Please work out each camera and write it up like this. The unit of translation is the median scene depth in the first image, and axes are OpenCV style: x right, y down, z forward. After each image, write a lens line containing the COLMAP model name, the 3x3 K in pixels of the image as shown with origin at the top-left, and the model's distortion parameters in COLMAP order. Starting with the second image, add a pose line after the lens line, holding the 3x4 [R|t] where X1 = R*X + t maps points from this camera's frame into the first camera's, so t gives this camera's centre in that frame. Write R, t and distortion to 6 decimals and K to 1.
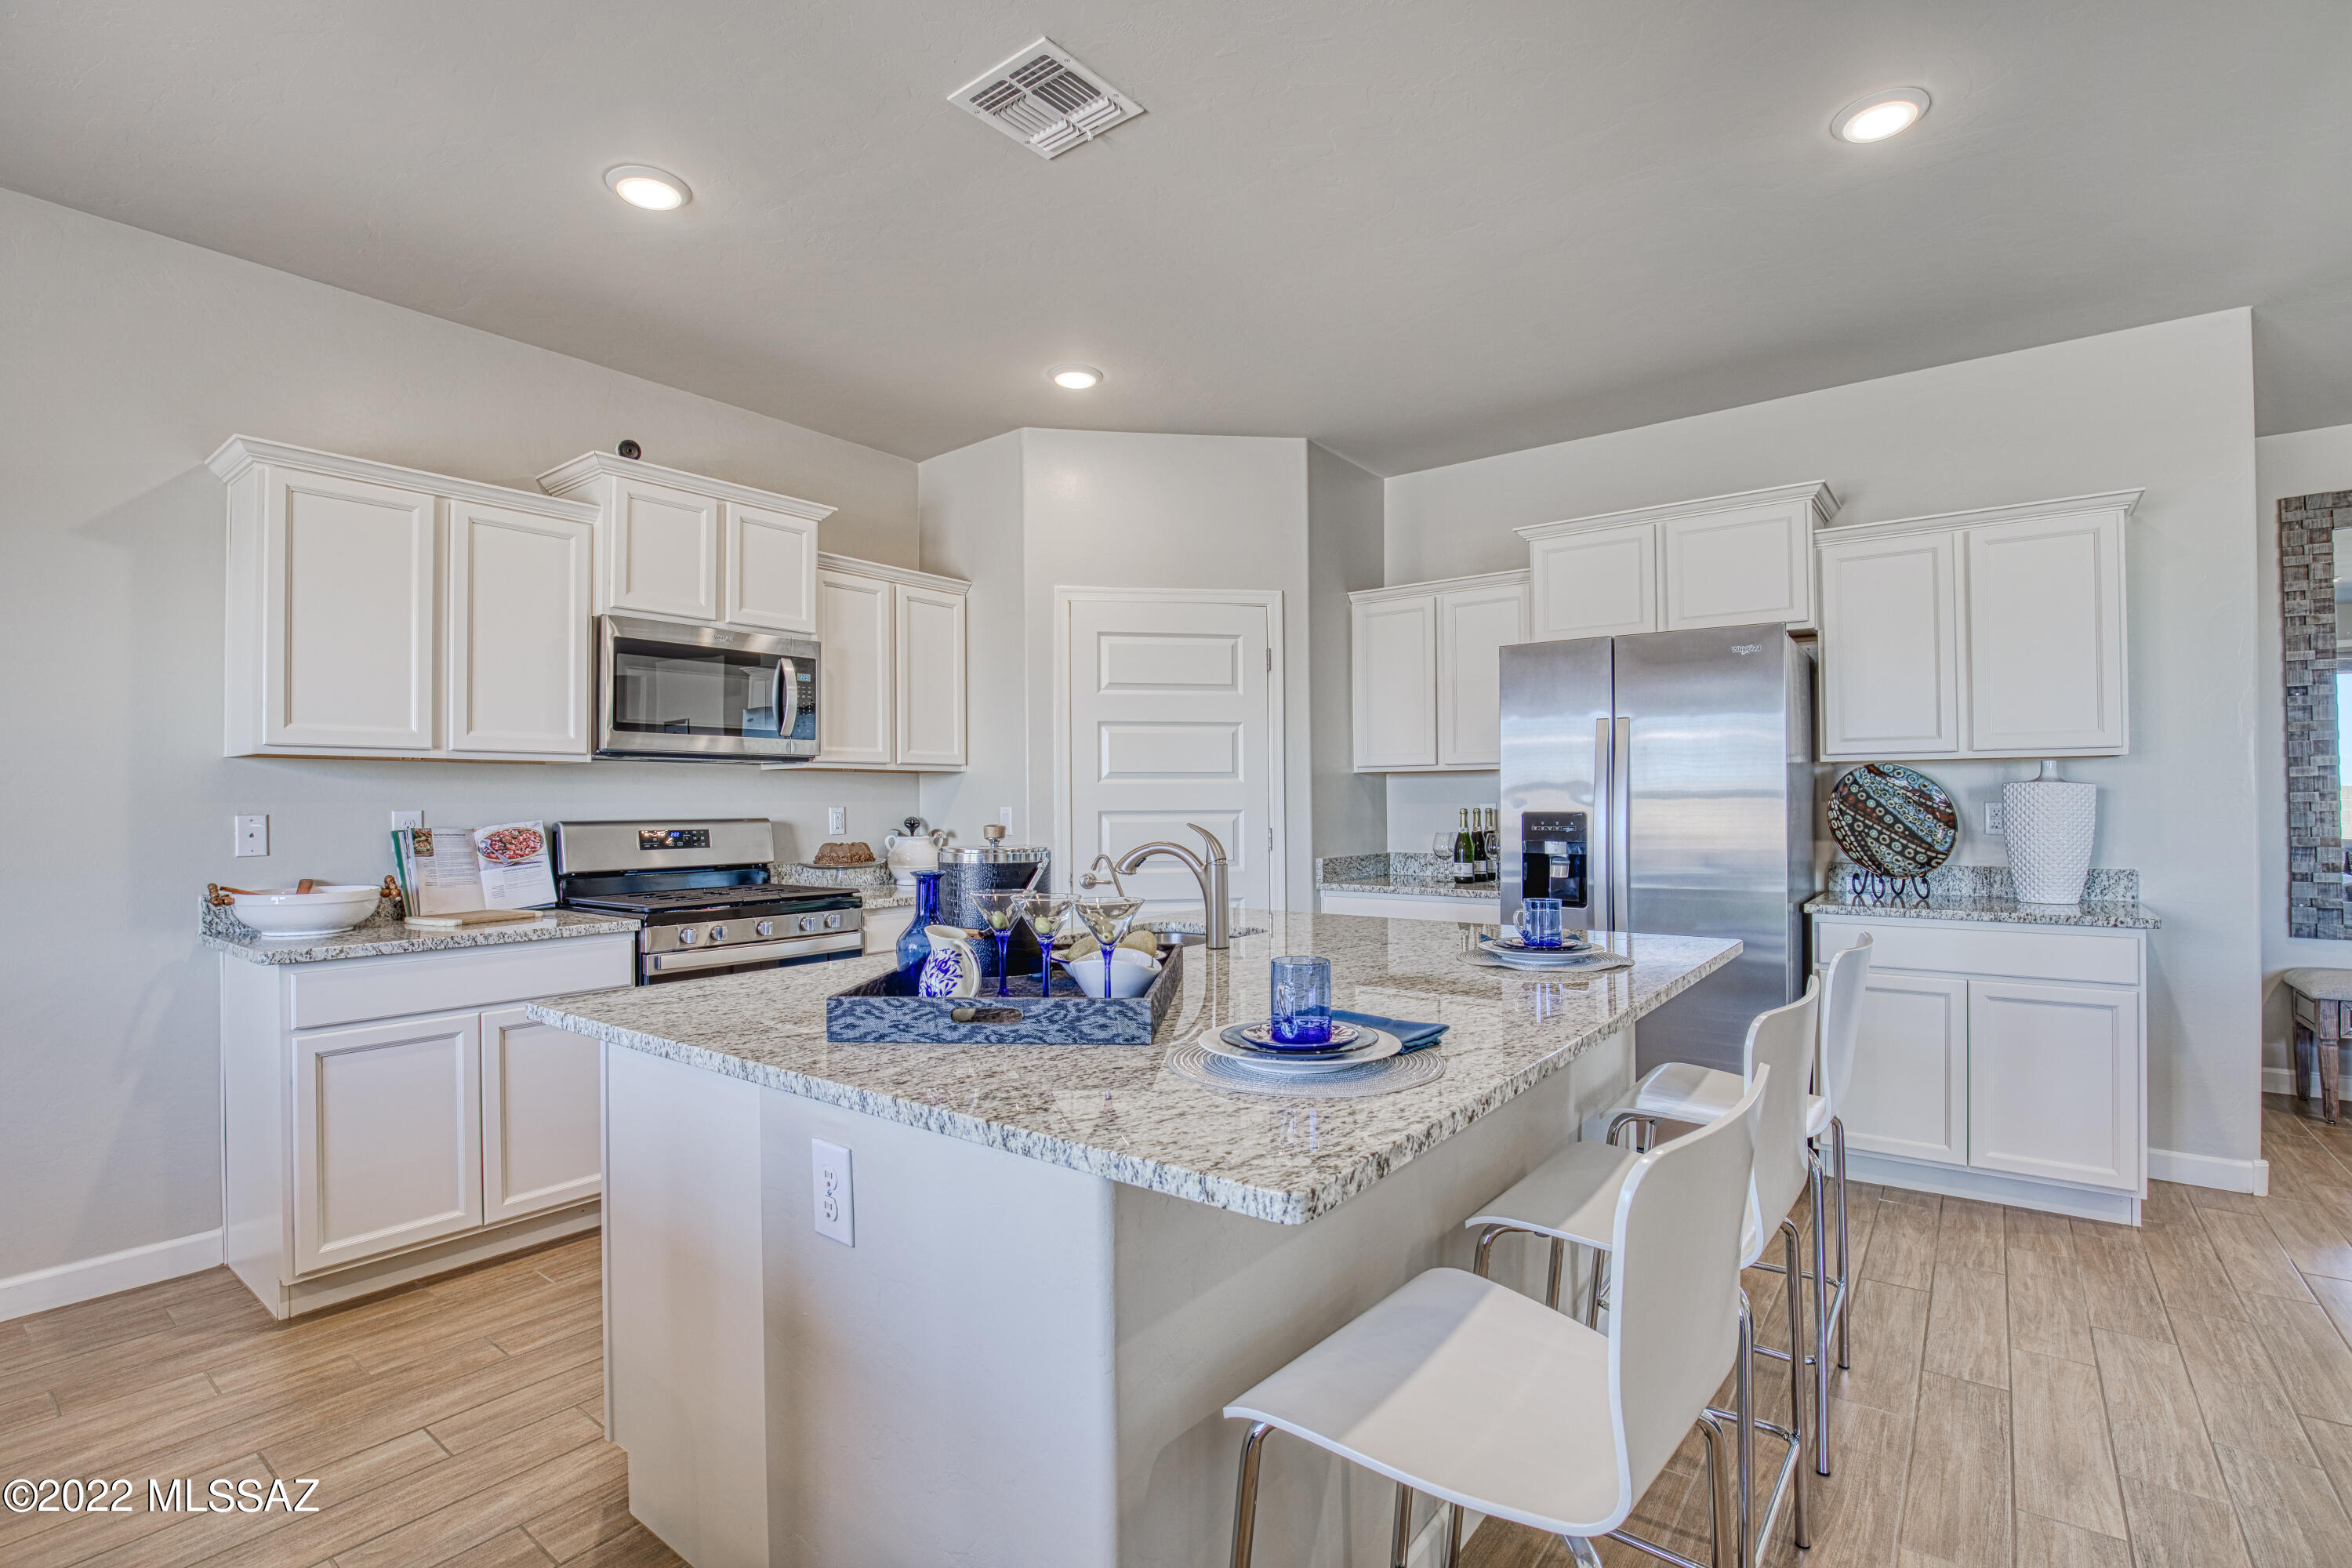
lens RADIAL K [[1090.2, 0, 1192.5], [0, 1090.2, 772.4], [0, 0, 1]] dist [-0.004911, 0.000082]
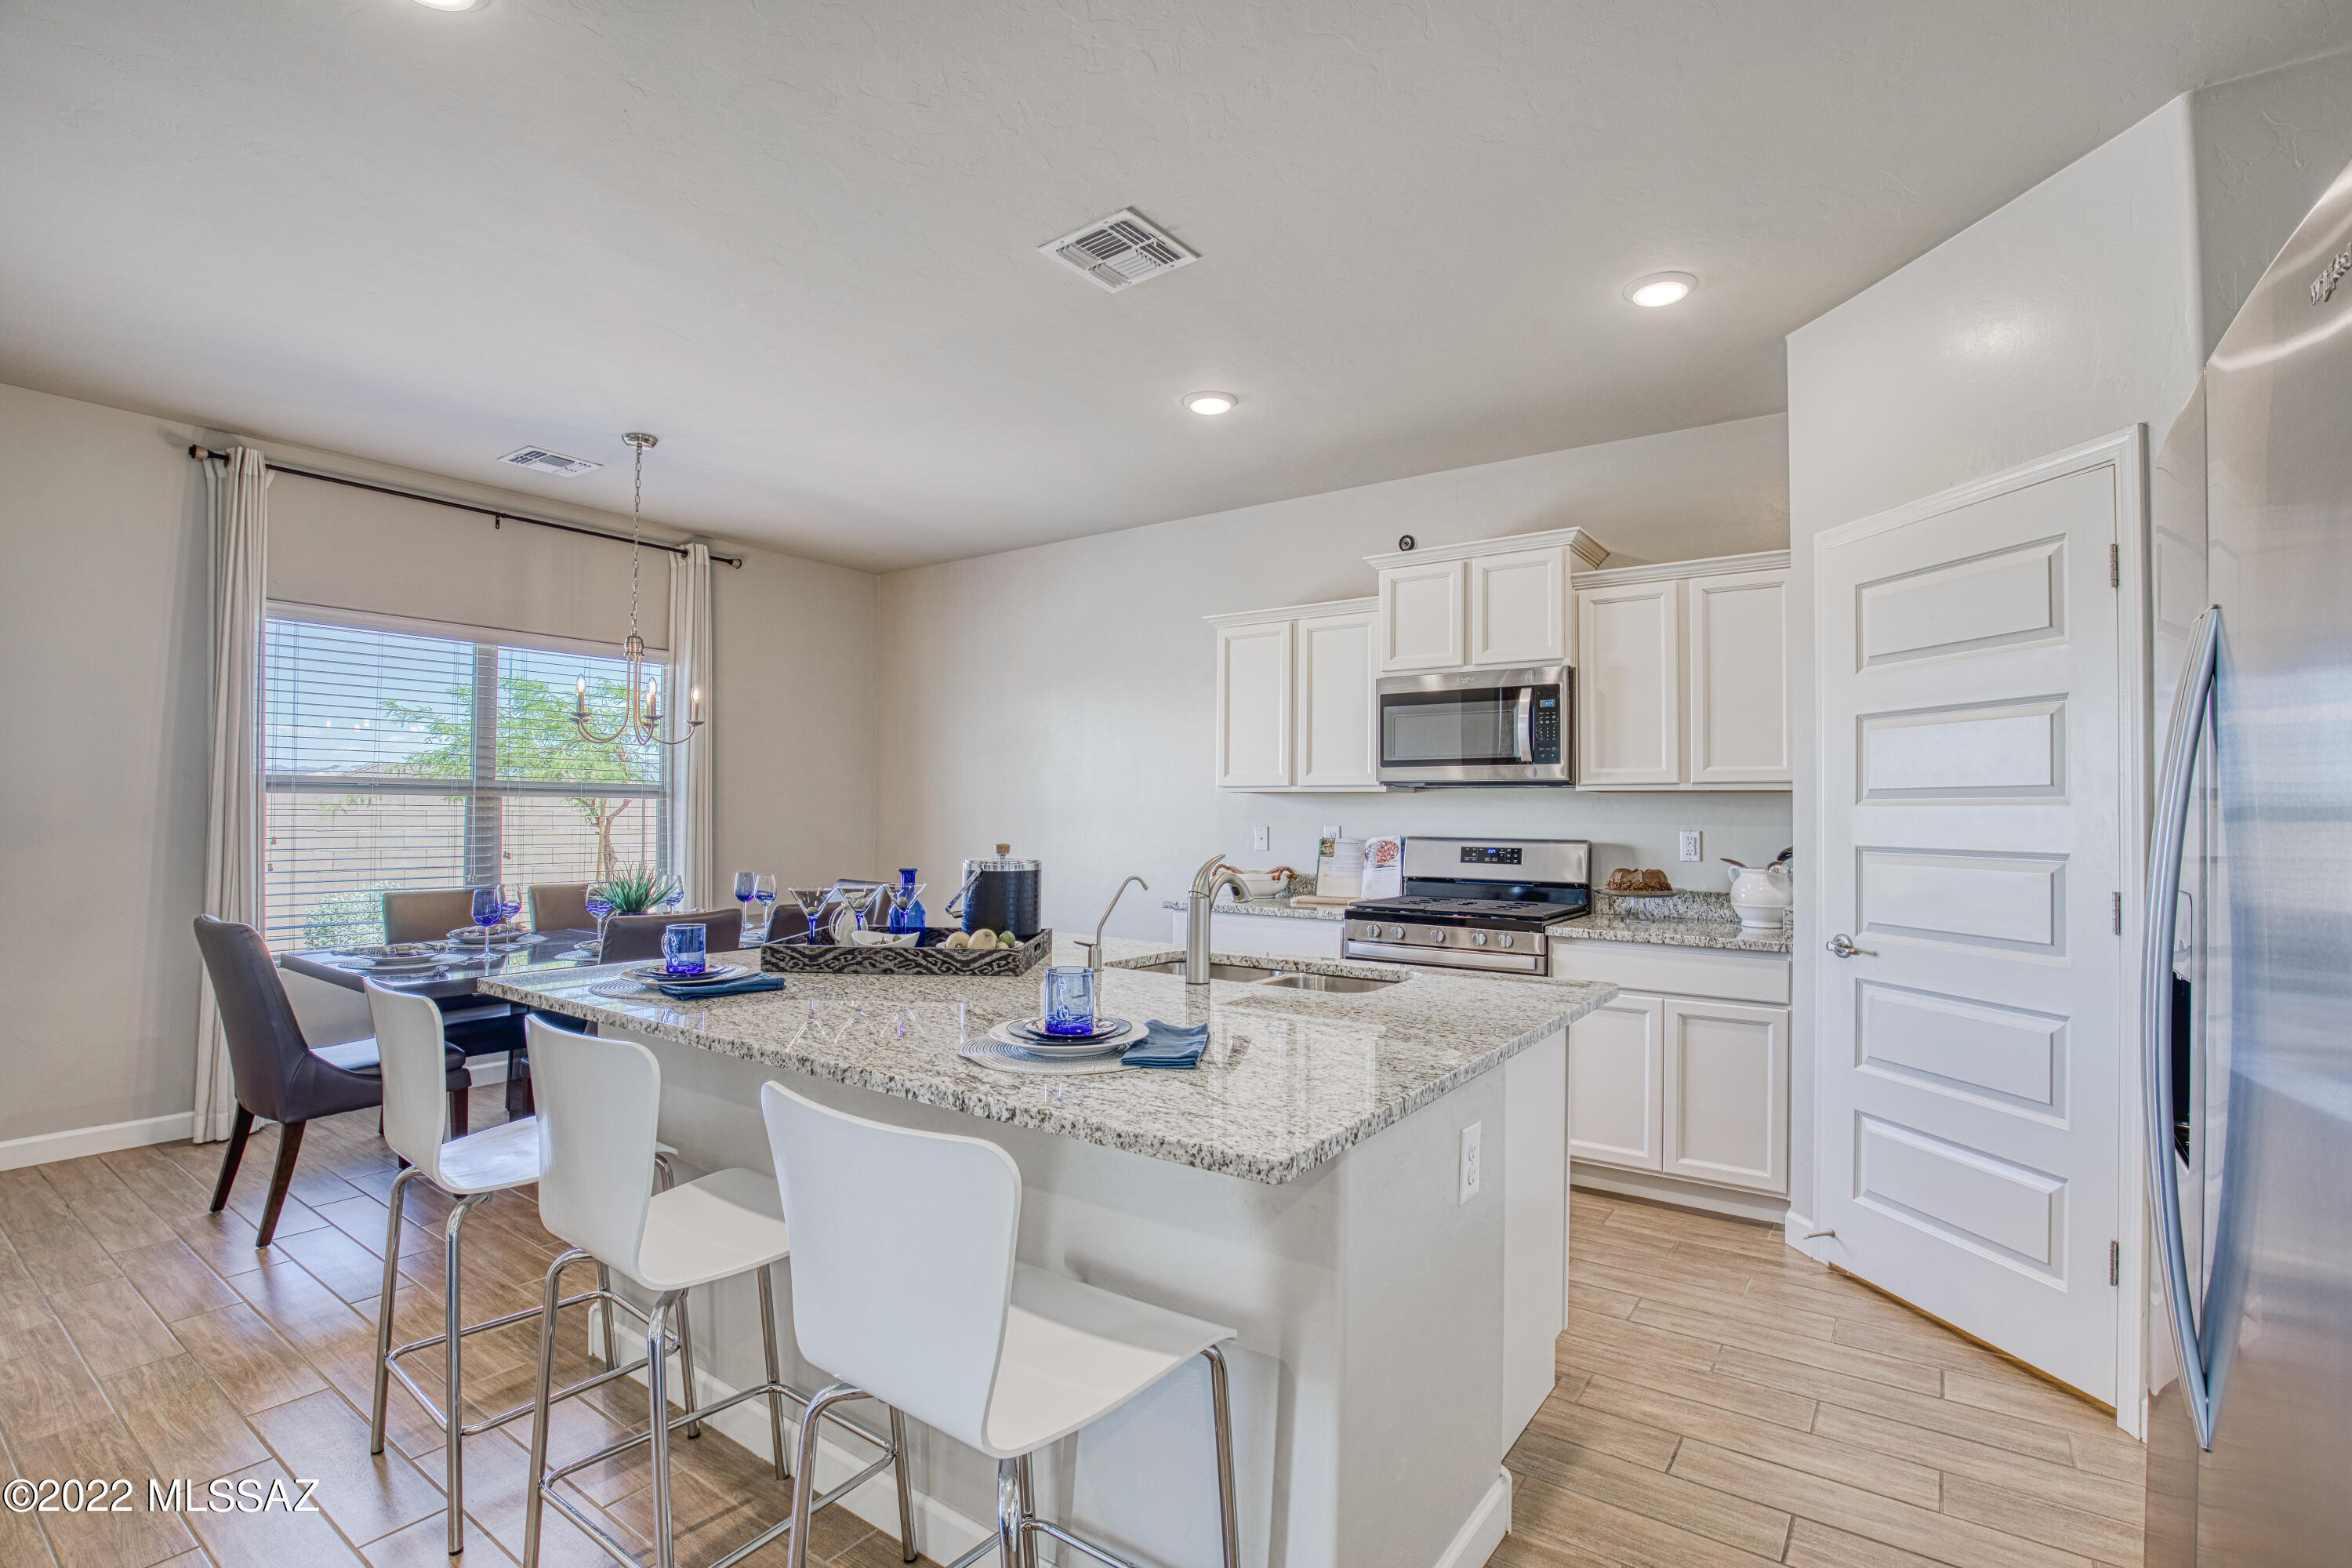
lens RADIAL K [[1090.2, 0, 1198.2], [0, 1090.2, 795.1], [0, 0, 1]] dist [-0.004911, 0.000082]
pose [[0.028846, -0.005858, -0.999567, 0.659779], [0.021425, 0.999757, -0.005241, -0.002759], [0.999354, -0.021265, 0.028964, 0.640997]]
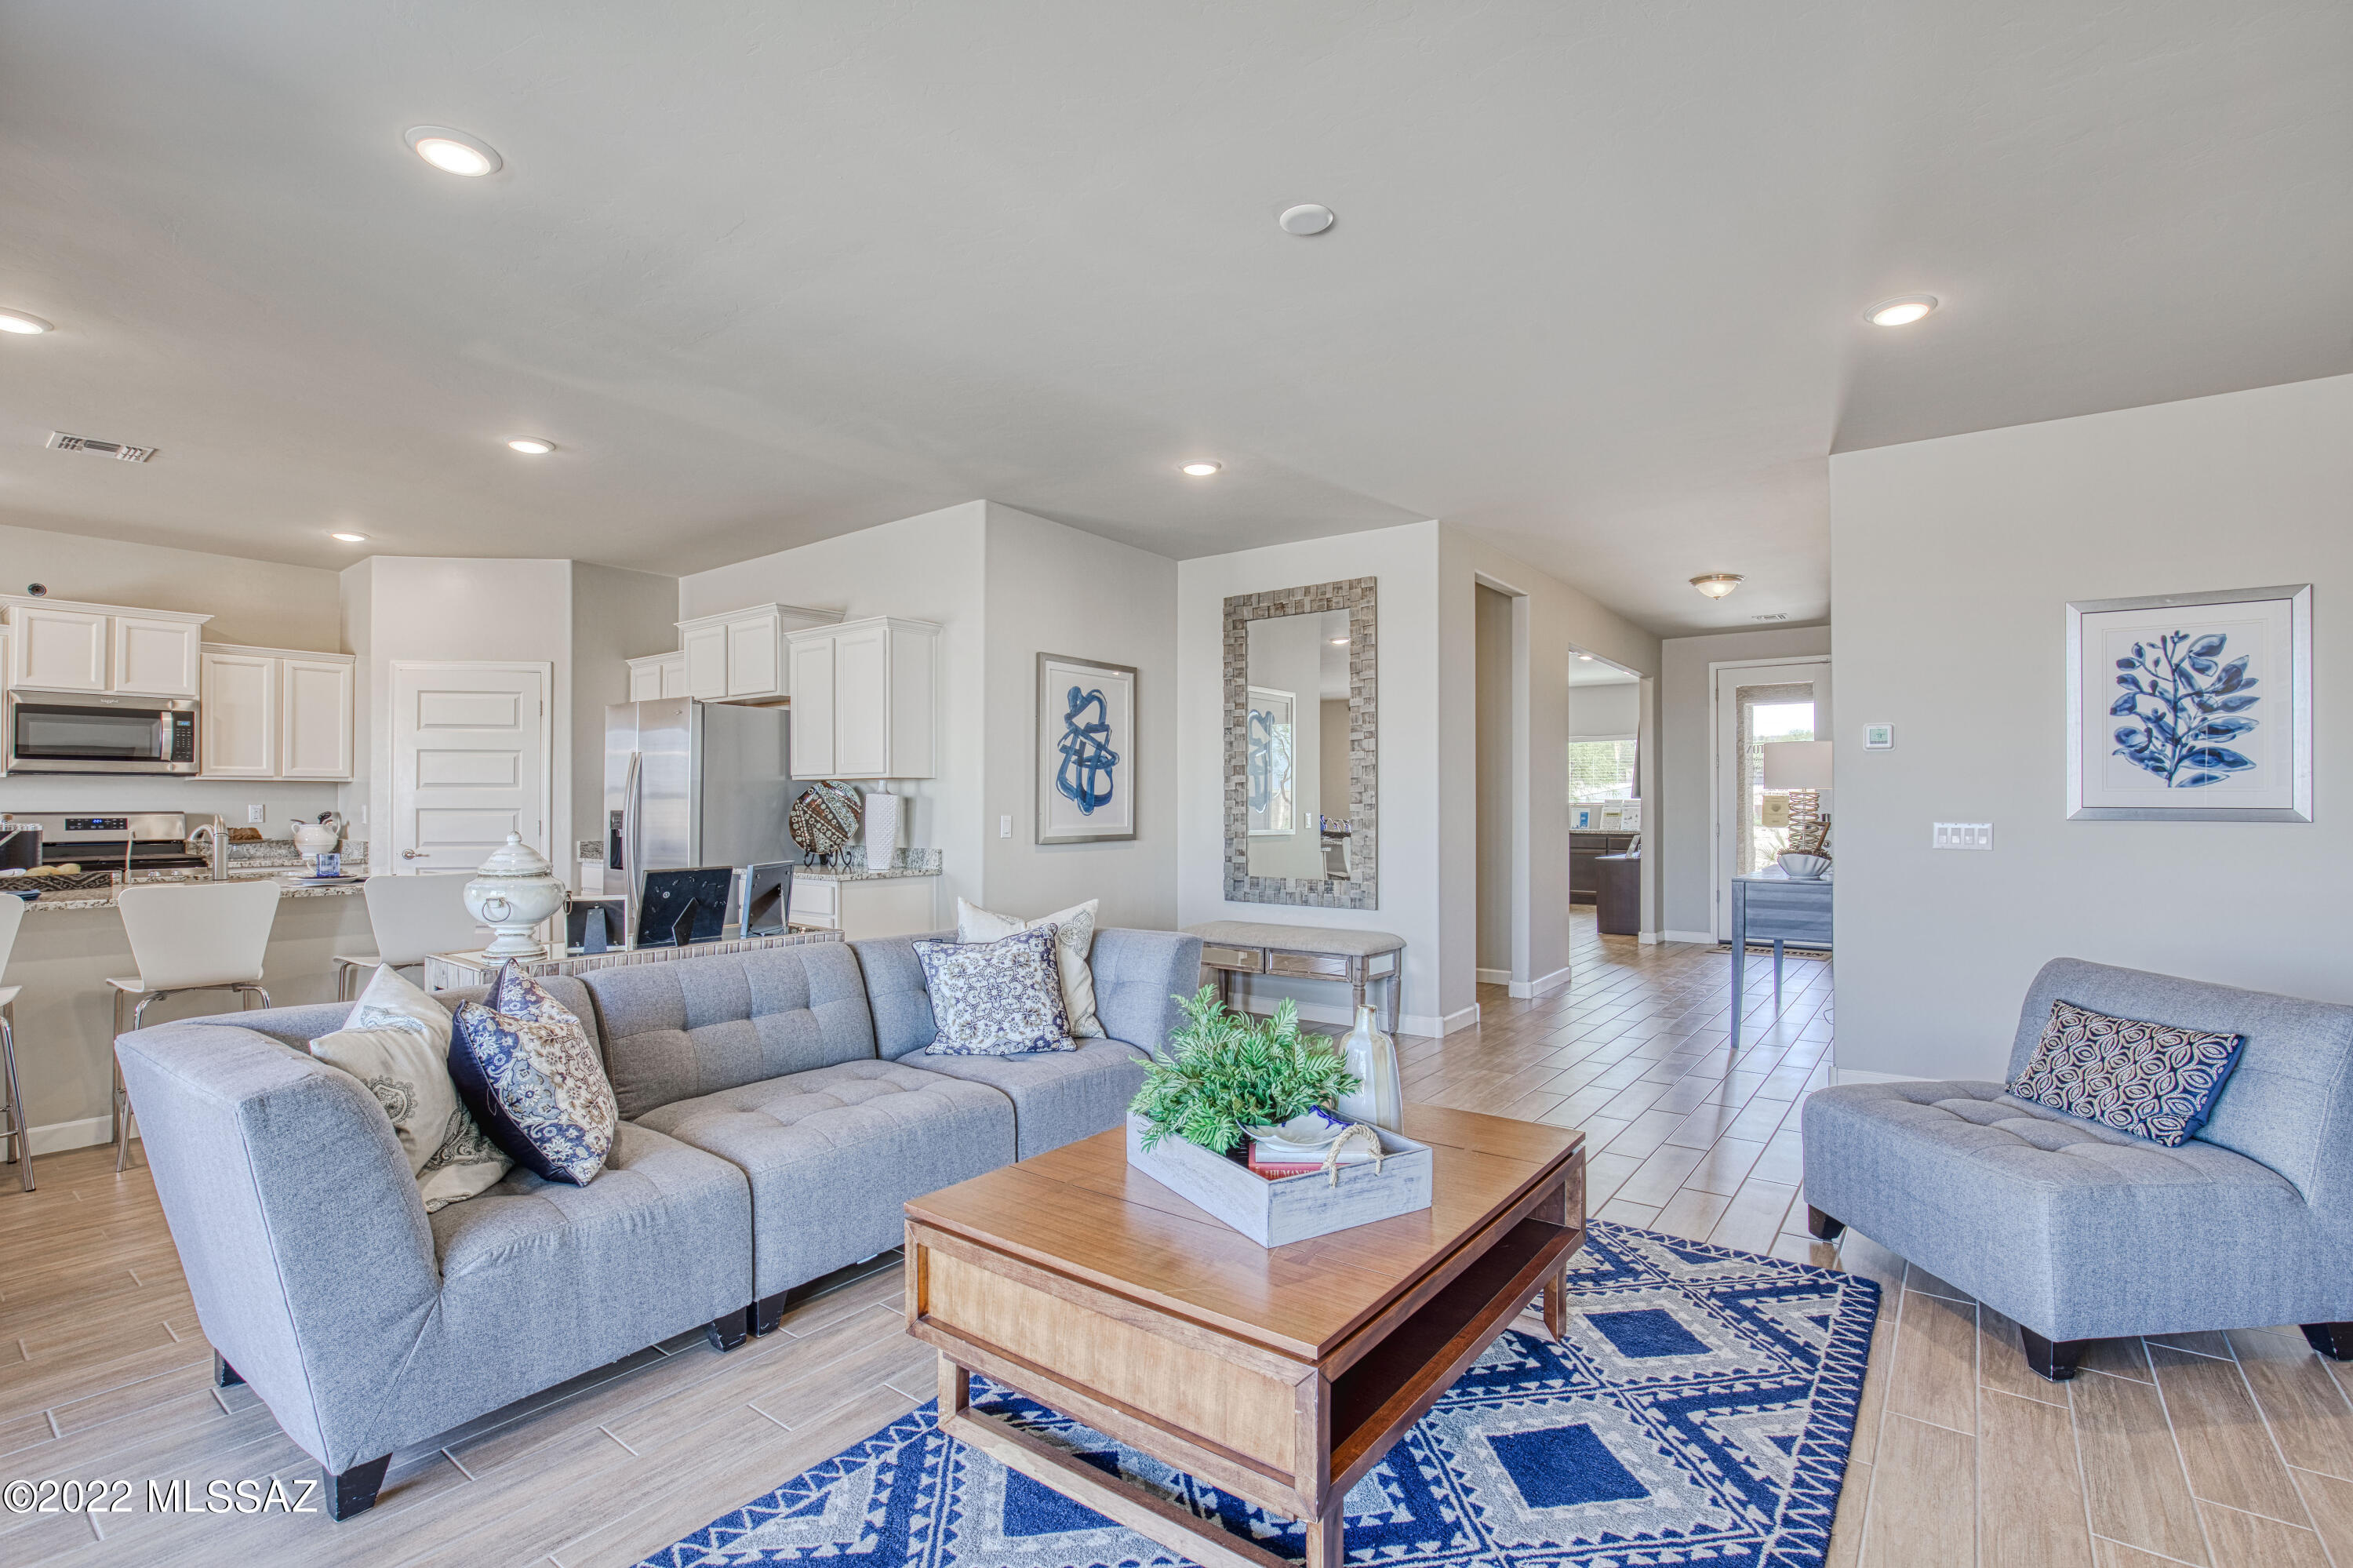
lens RADIAL K [[1090.7, 0, 1179.5], [0, 1090.7, 793.9], [0, 0, 1]] dist [-0.004911, 0.000082]
pose [[0.998968, 0.005081, -0.045139, 1.176575], [-0.004374, 0.999867, 0.015739, -0.015214], [0.045213, -0.015525, 0.998857, -0.528621]]
